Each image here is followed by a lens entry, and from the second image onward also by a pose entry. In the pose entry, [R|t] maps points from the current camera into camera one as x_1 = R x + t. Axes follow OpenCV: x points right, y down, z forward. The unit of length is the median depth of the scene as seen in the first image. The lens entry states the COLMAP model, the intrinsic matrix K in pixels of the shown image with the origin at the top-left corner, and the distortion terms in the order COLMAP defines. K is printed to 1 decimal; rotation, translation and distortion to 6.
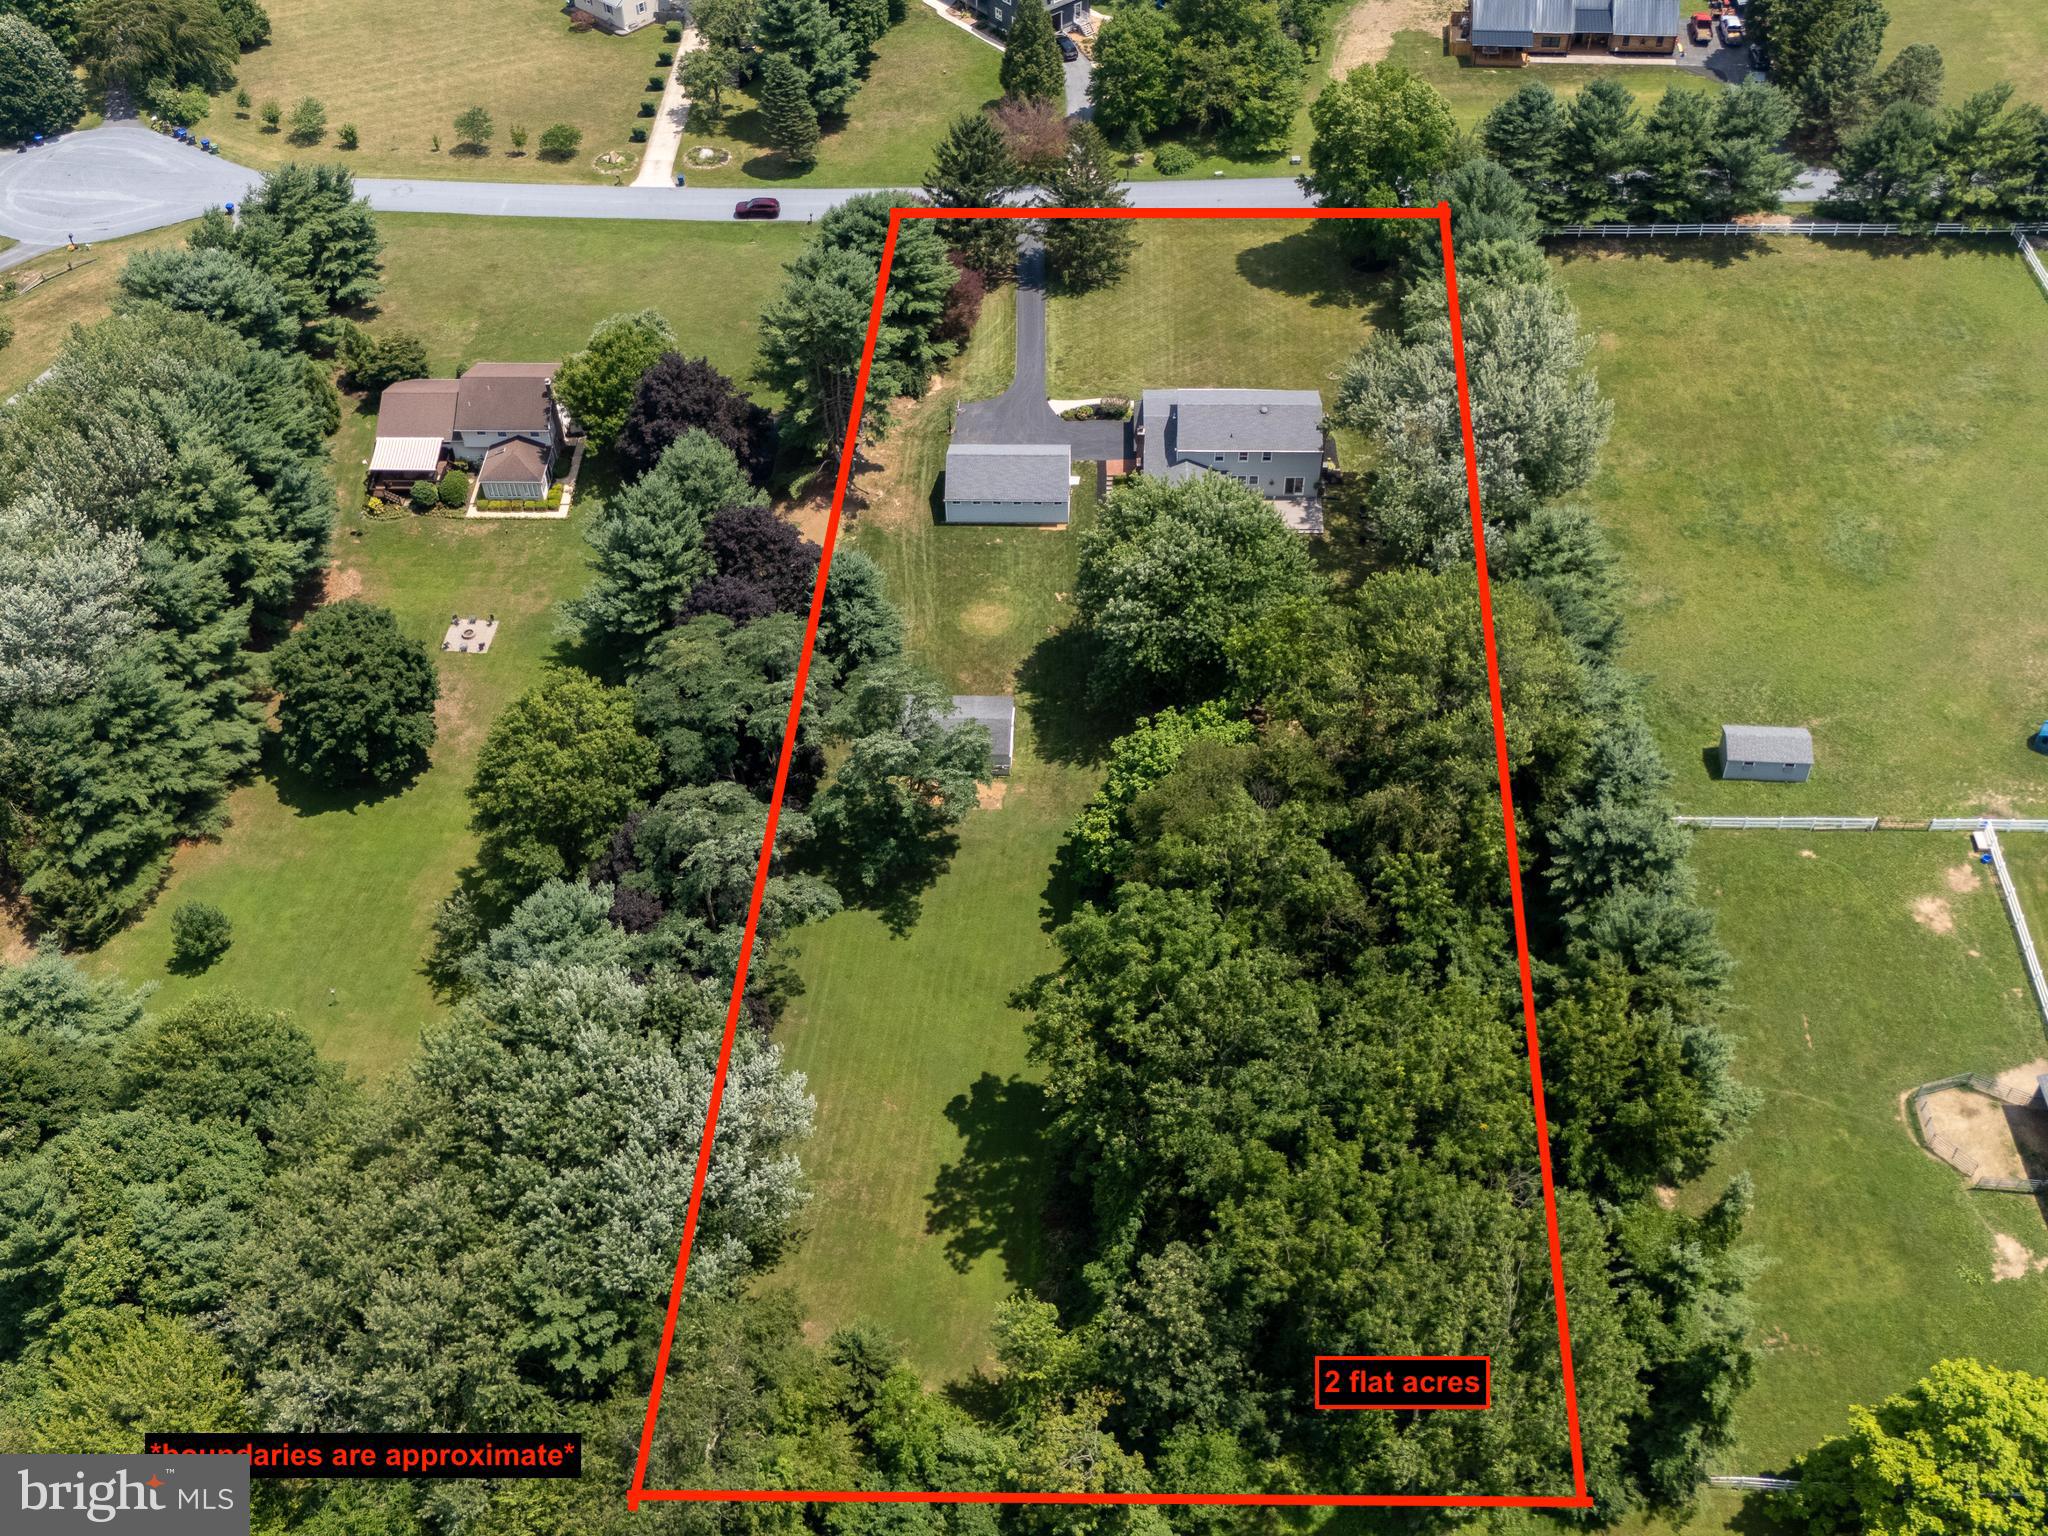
lens RADIAL K [[2116.5, 0, 1019.3], [0, 2116.5, 820.0], [0, 0, 1]] dist [0.171620, -0.429800]
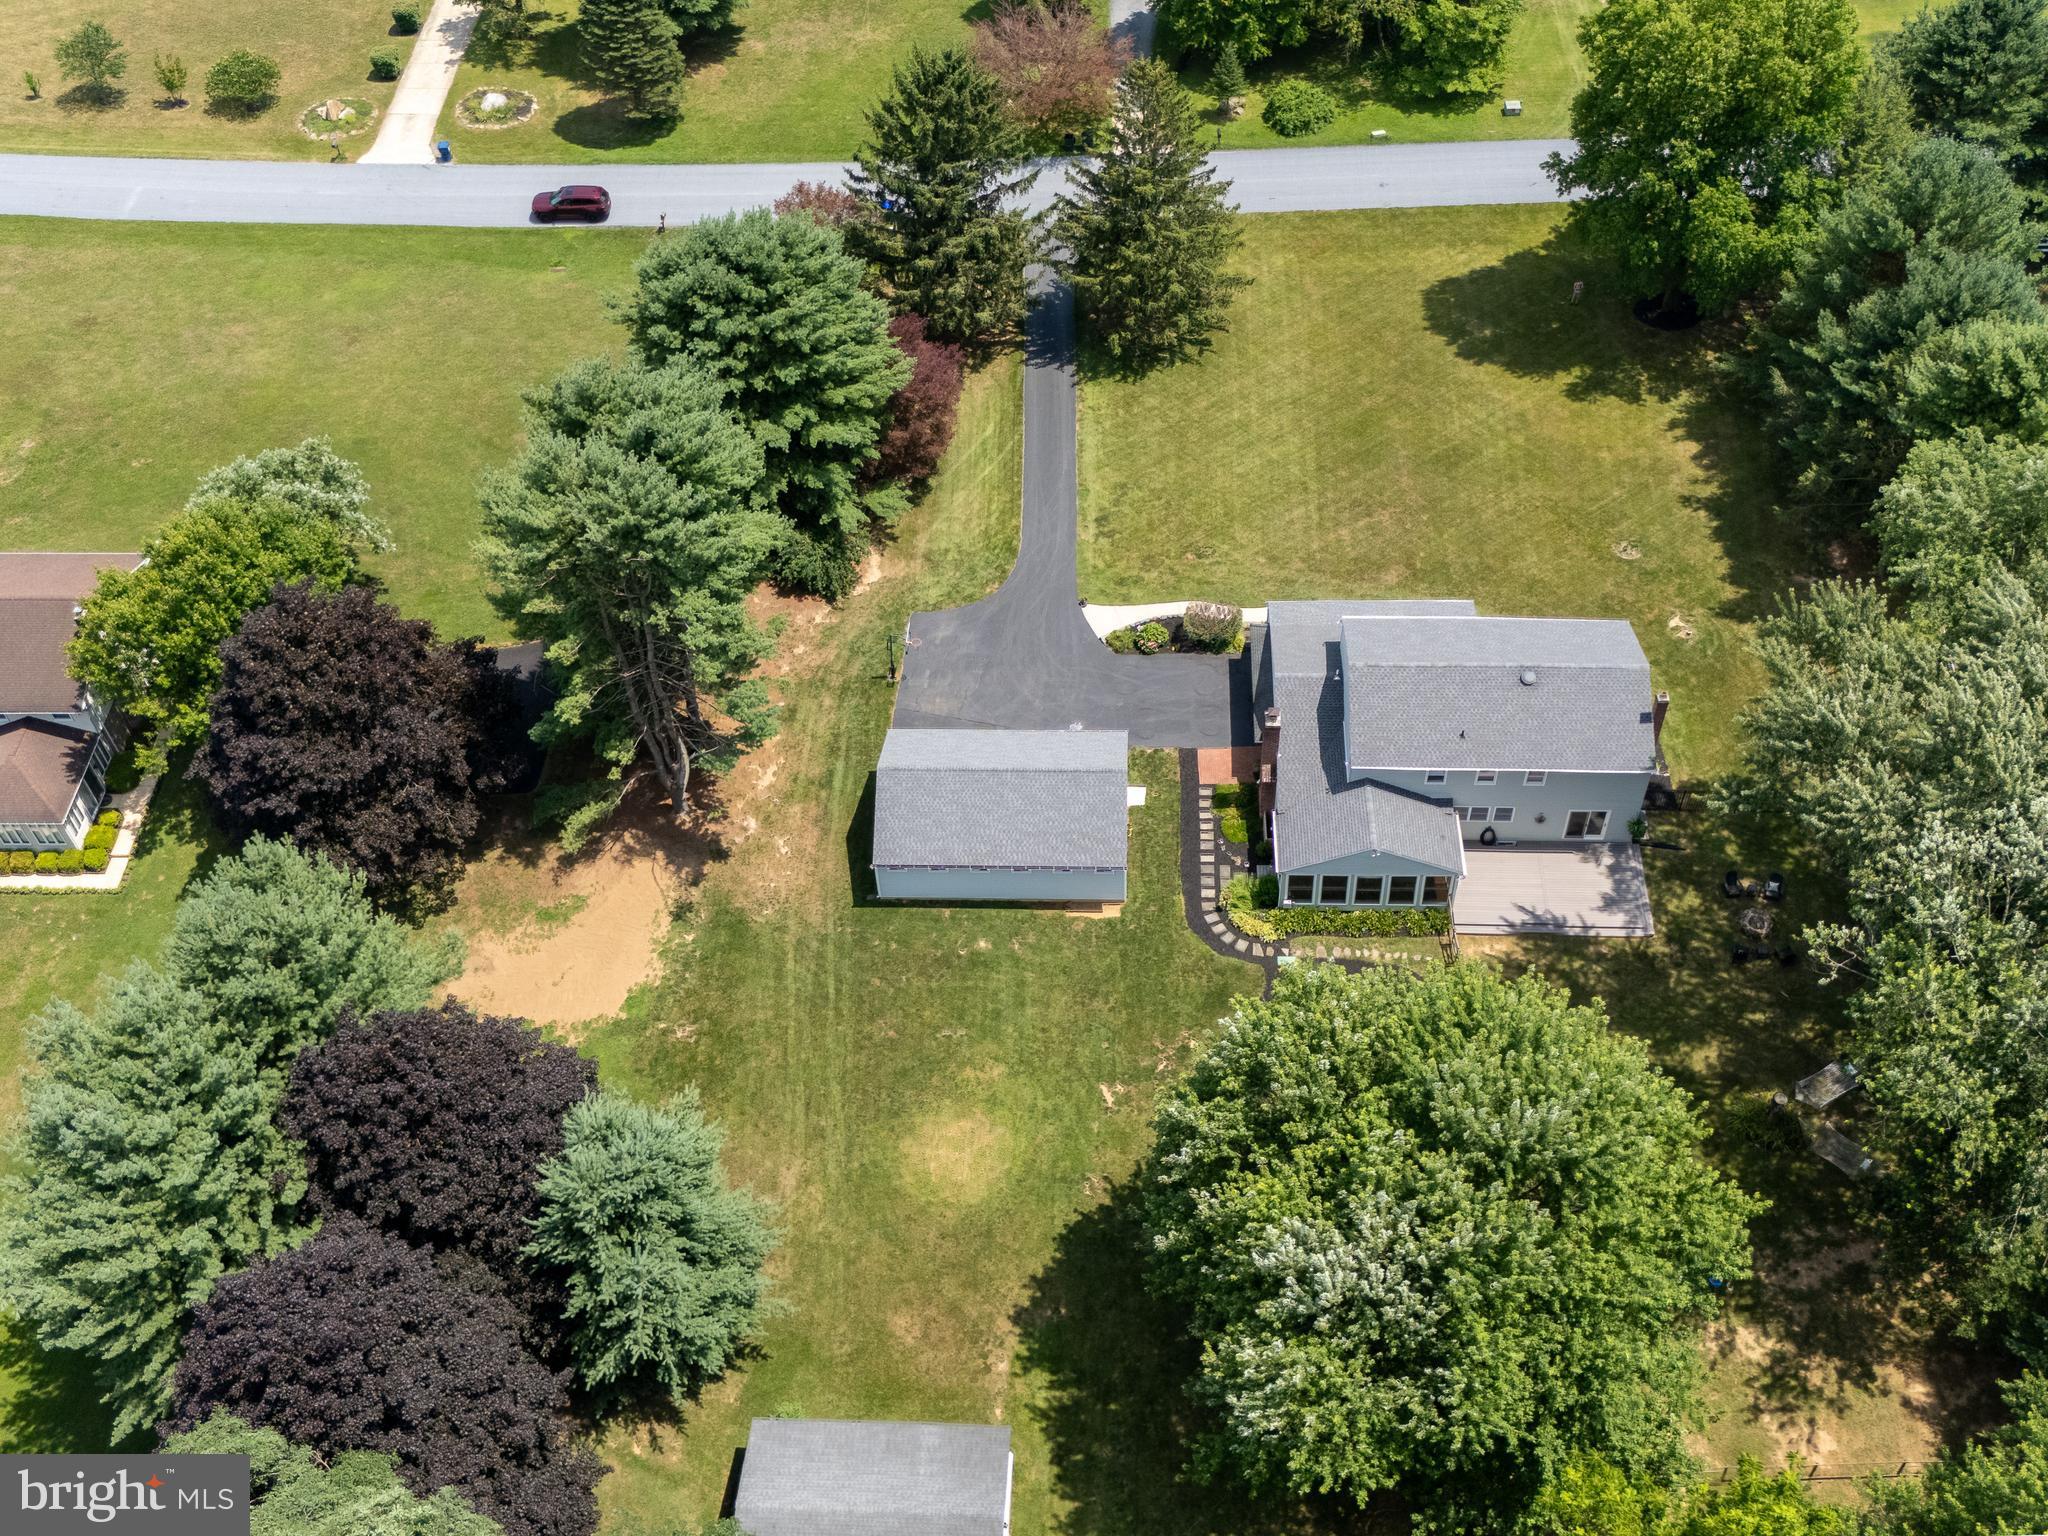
lens RADIAL K [[2012.6, 0, 1030.0], [0, 2012.6, 750.9], [0, 0, 1]] dist [0.125667, -0.242953]
pose [[0.999920, -0.005695, -0.011255, 0.005820], [0.006337, 0.998304, 0.057863, -0.183771], [0.010906, -0.057929, 0.998261, 0.485831]]
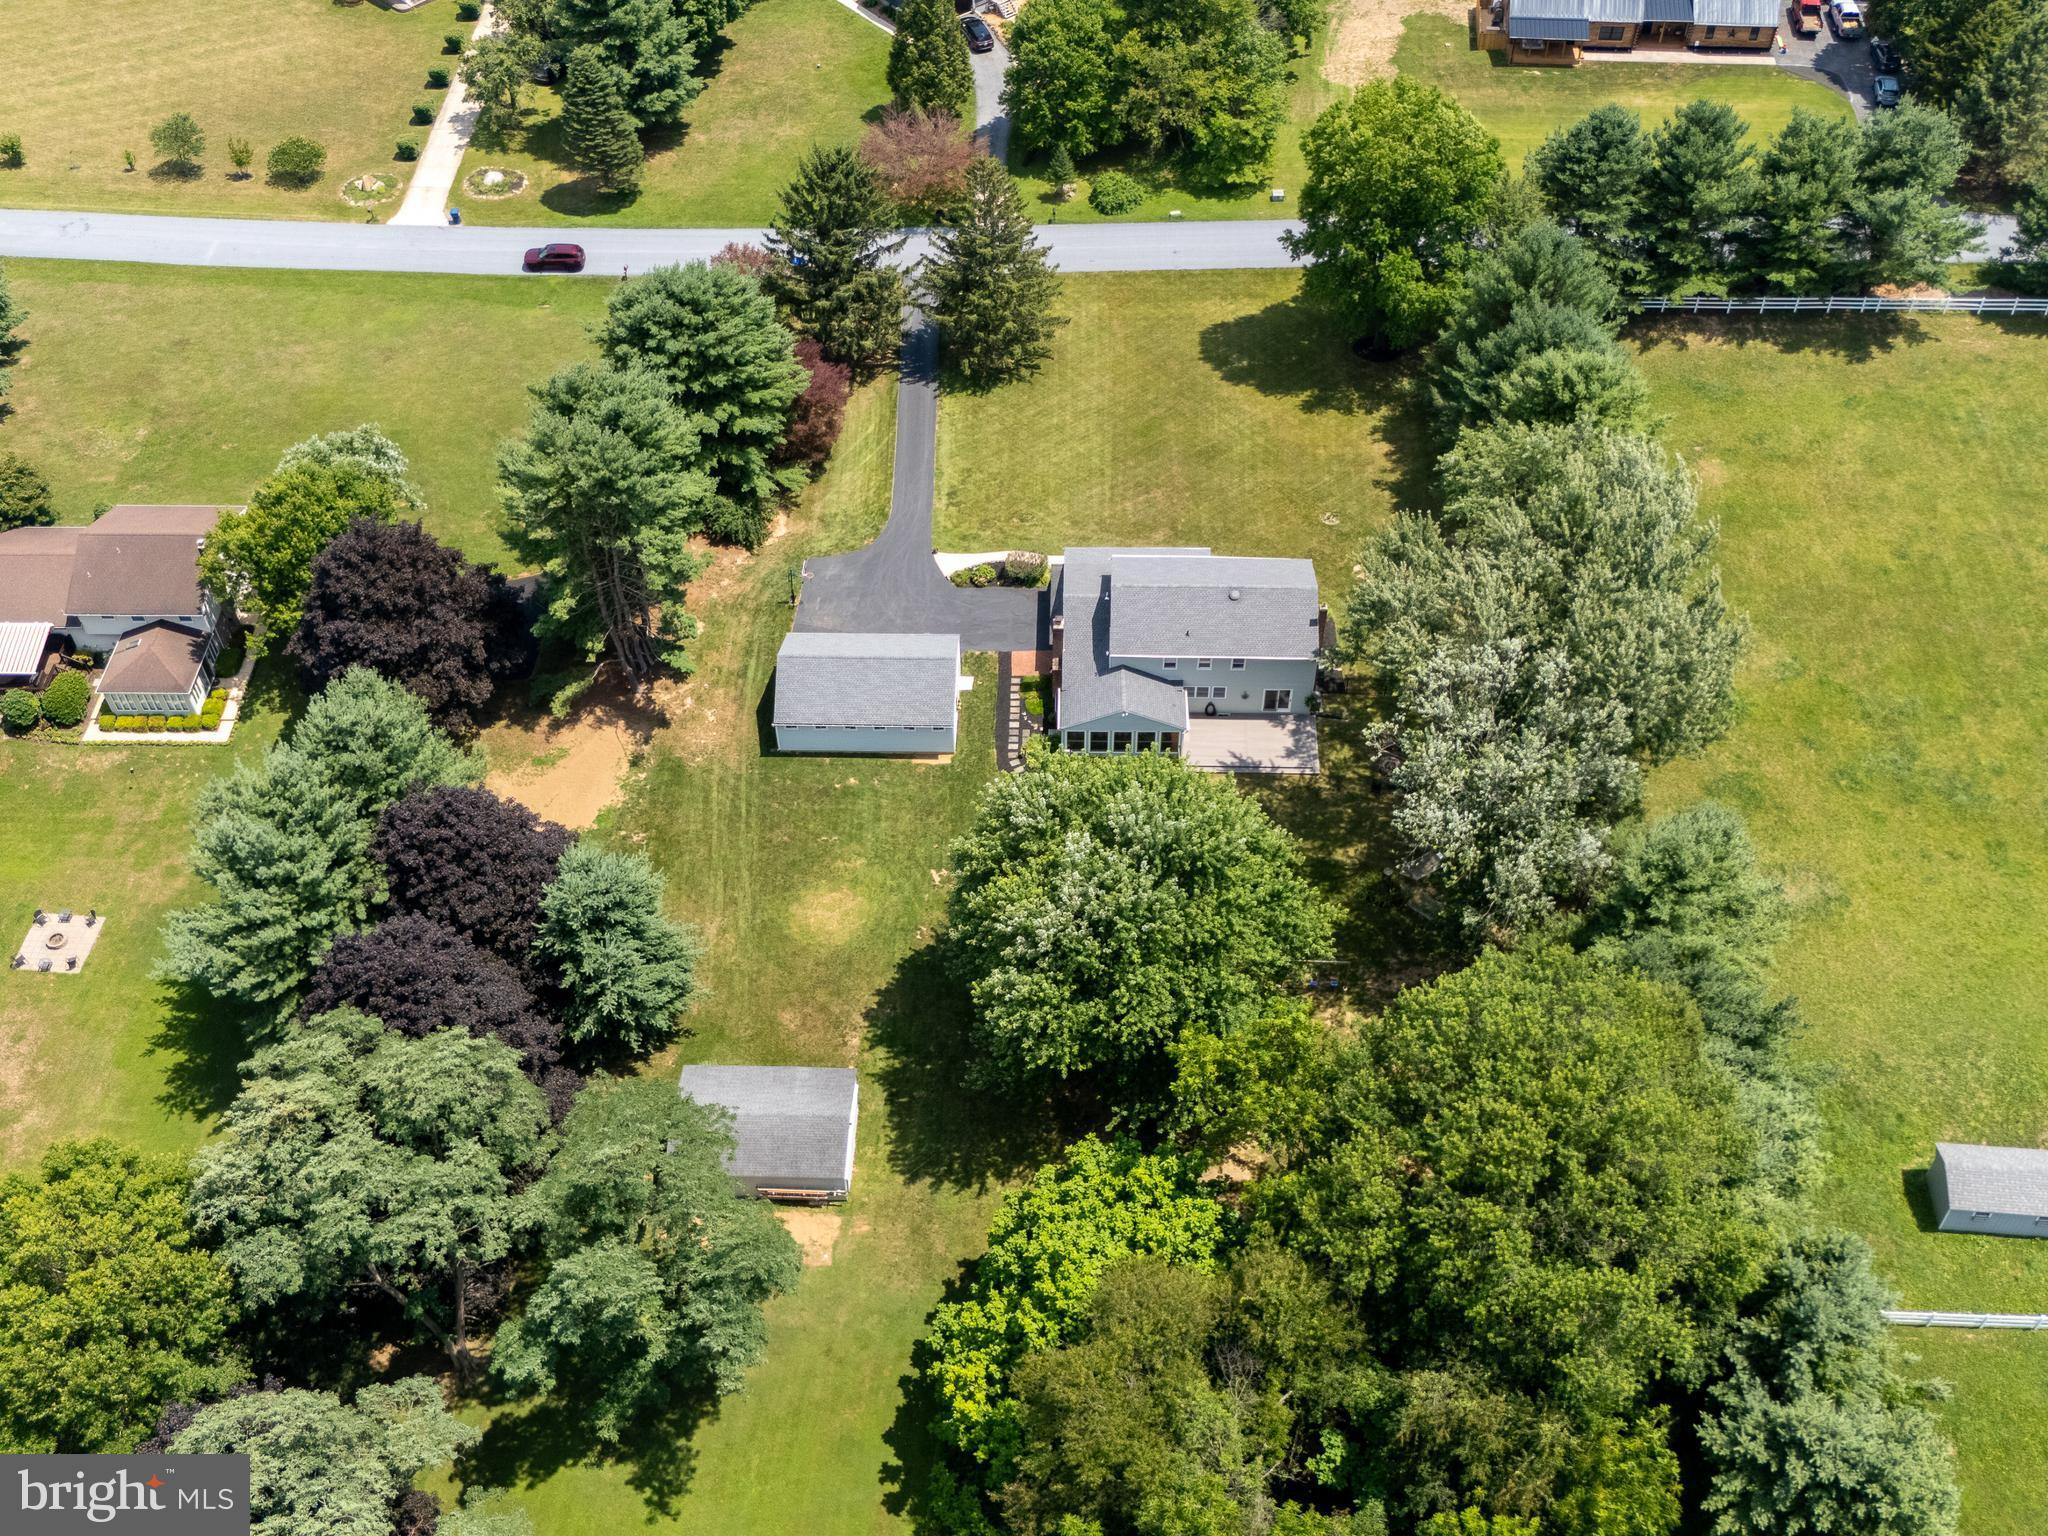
lens RADIAL K [[2003.9, 0, 1031.0], [0, 2003.9, 769.0], [0, 0, 1]] dist [0.127152, -0.267660]
pose [[0.999886, 0.000301, 0.015067, 0.034755], [-0.000817, 0.999411, 0.034295, -0.142974], [-0.015048, -0.034304, 0.999298, 0.312587]]
